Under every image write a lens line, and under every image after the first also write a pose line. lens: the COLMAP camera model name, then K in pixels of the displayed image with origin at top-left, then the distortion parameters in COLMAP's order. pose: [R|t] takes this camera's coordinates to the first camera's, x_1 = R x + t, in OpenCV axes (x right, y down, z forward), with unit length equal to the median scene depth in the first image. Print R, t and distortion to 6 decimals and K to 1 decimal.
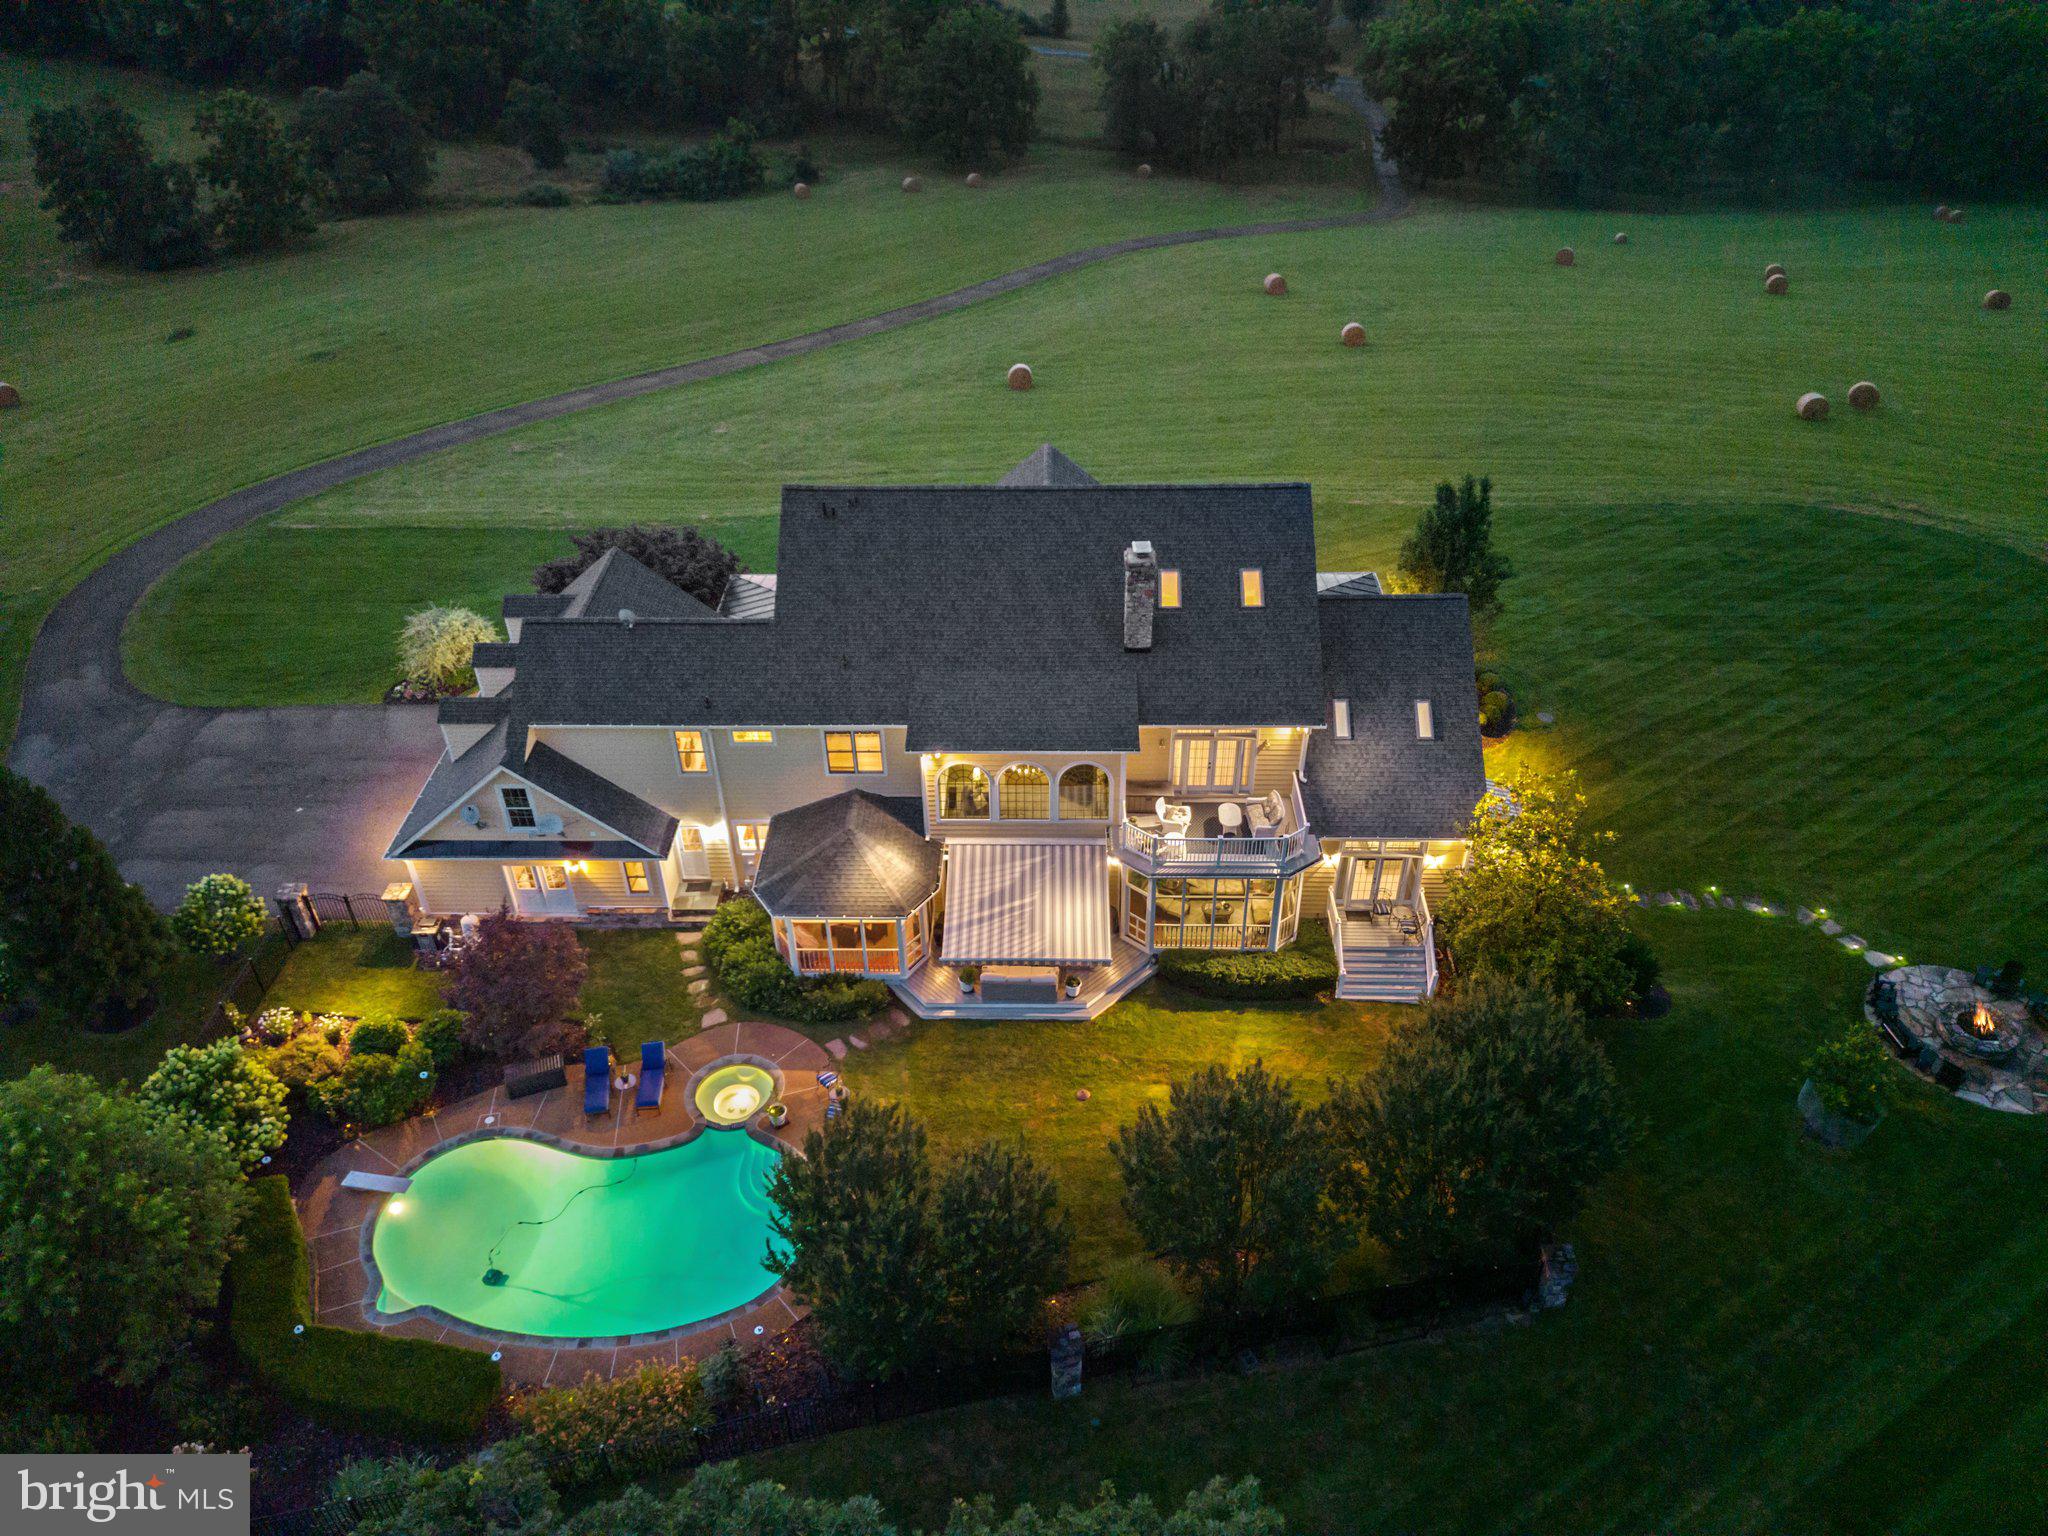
lens RADIAL K [[1442.8, 0, 1060.7], [0, 1442.8, 769.1], [0, 0, 1]] dist [0.036100, -0.003797]
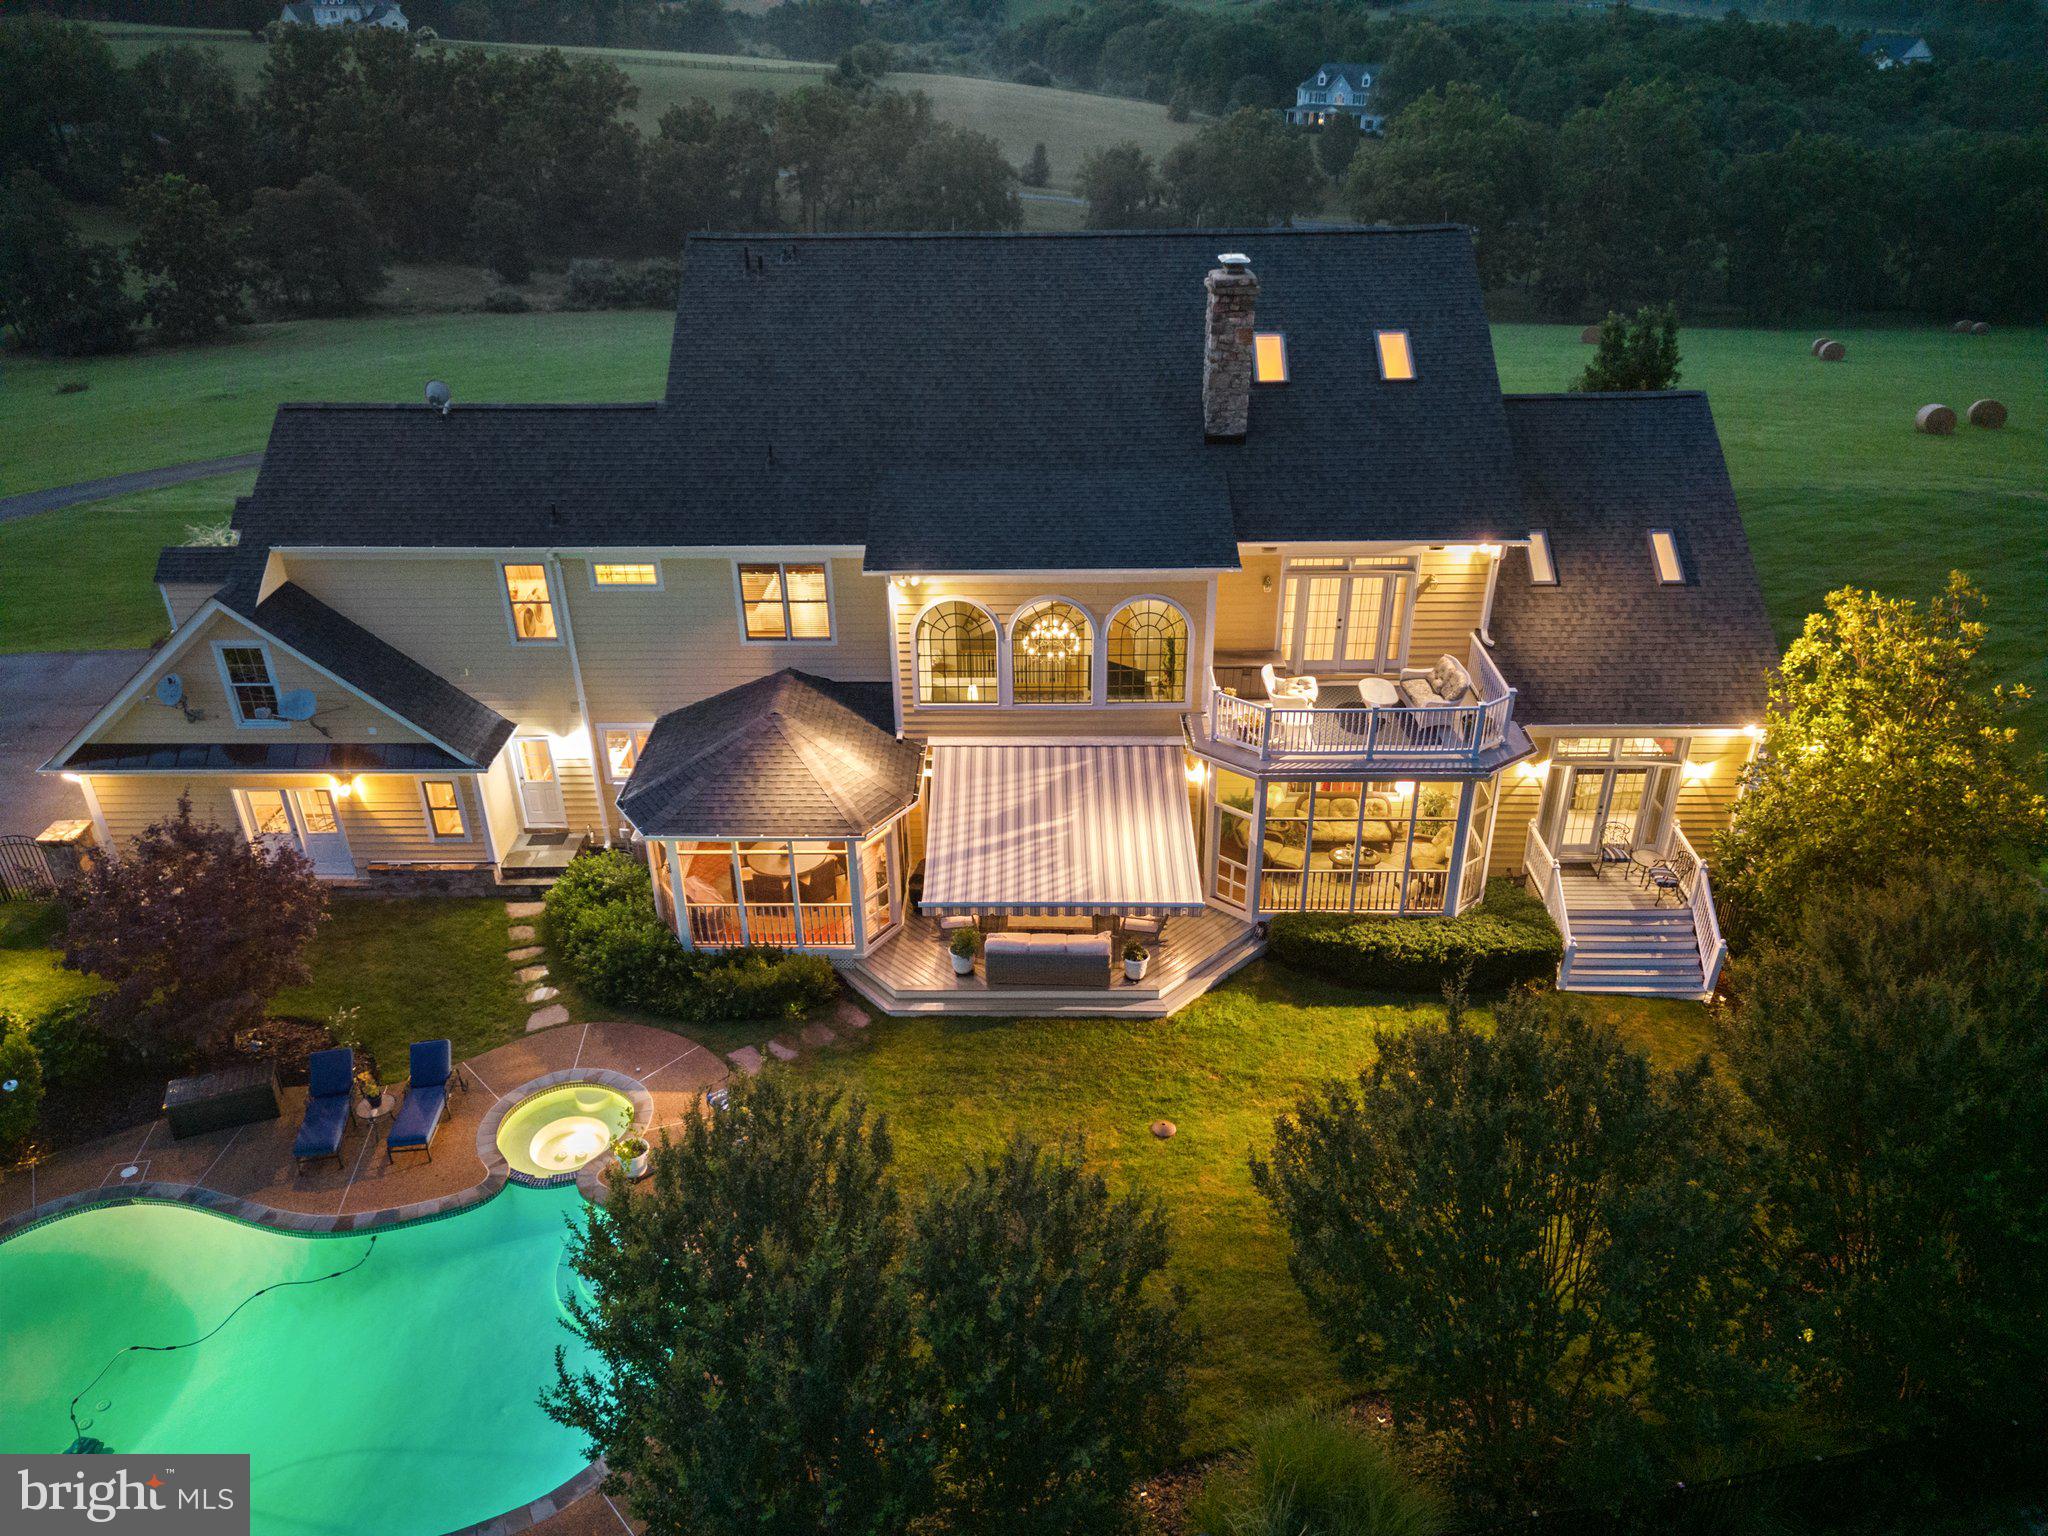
lens RADIAL K [[1444.7, 0, 1024.0], [0, 1444.7, 768.0], [0, 0, 1]] dist [0.024920, -0.002253]
pose [[0.999905, -0.009915, -0.009536, -0.032131], [0.008473, 0.989987, -0.140906, 0.154192], [0.010838, 0.140812, 0.989977, 0.380143]]
